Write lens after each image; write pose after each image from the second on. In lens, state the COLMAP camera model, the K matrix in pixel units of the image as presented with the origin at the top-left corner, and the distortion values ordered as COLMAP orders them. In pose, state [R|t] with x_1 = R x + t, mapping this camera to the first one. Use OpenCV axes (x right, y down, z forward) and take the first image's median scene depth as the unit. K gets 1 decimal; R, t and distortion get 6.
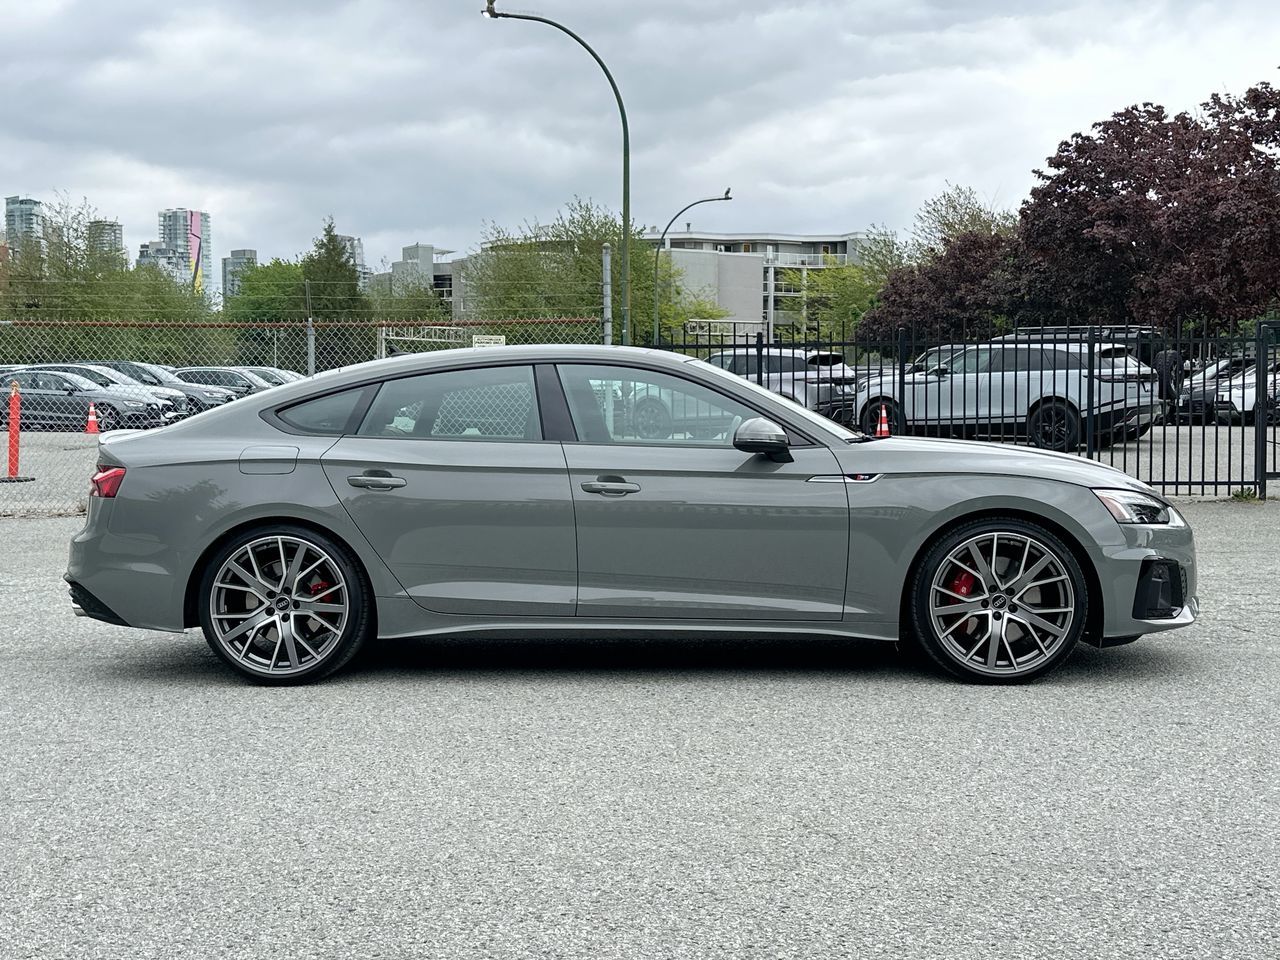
lens RADIAL K [[1550.8, 0, 640.0], [0, 1550.8, 480.0], [0, 0, 1]] dist [0.138218, -0.032685]
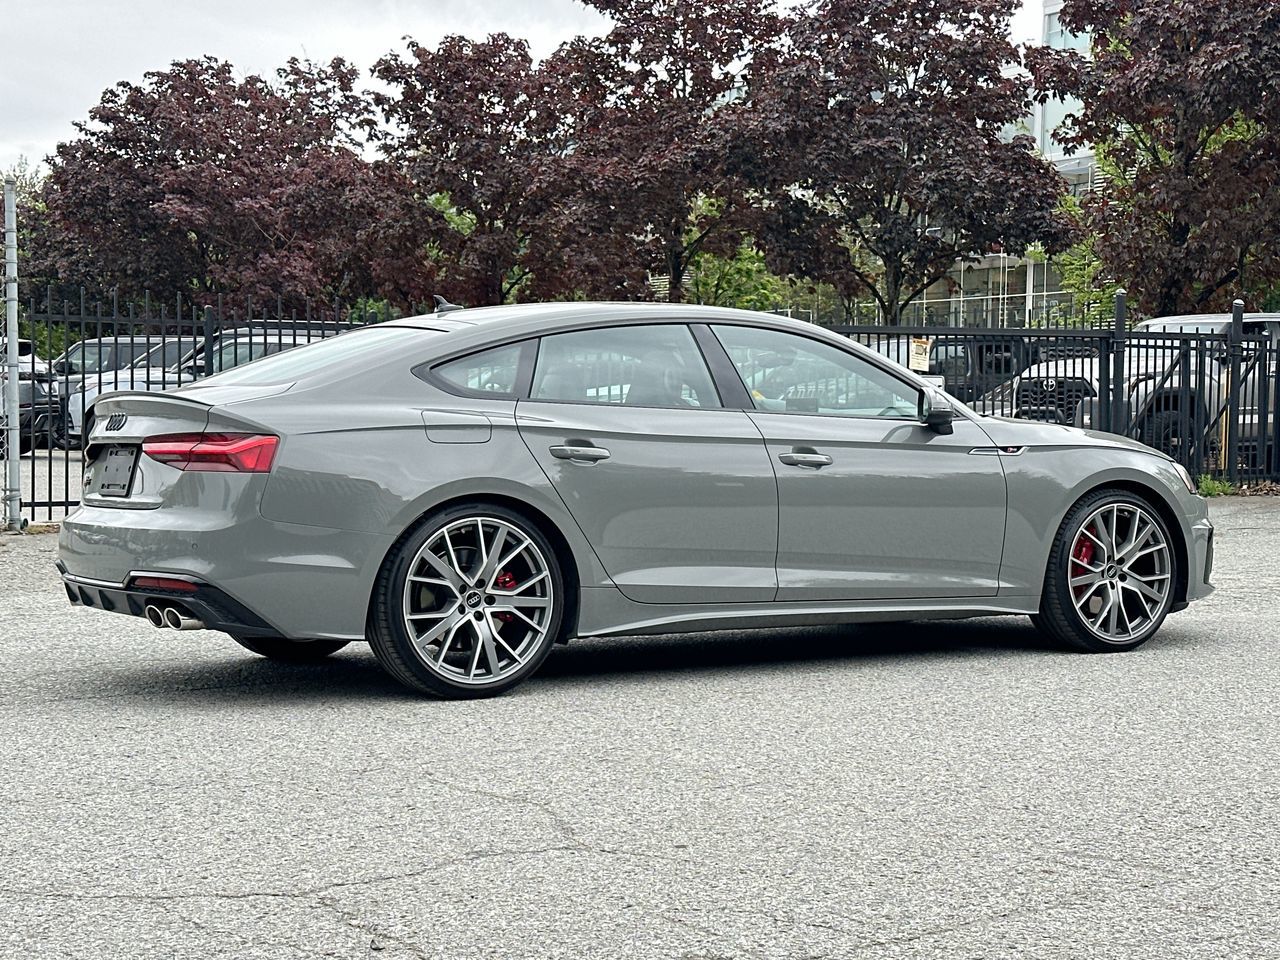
lens RADIAL K [[2001.6, 0, 640.0], [0, 2001.6, 480.0], [0, 0, 1]] dist [0.128191, 0.067117]
pose [[0.833843, -0.002451, 0.551997, -0.745862], [0.014838, 0.999728, -0.017976, 0.036336], [-0.551803, 0.023179, 0.833652, 0.064762]]
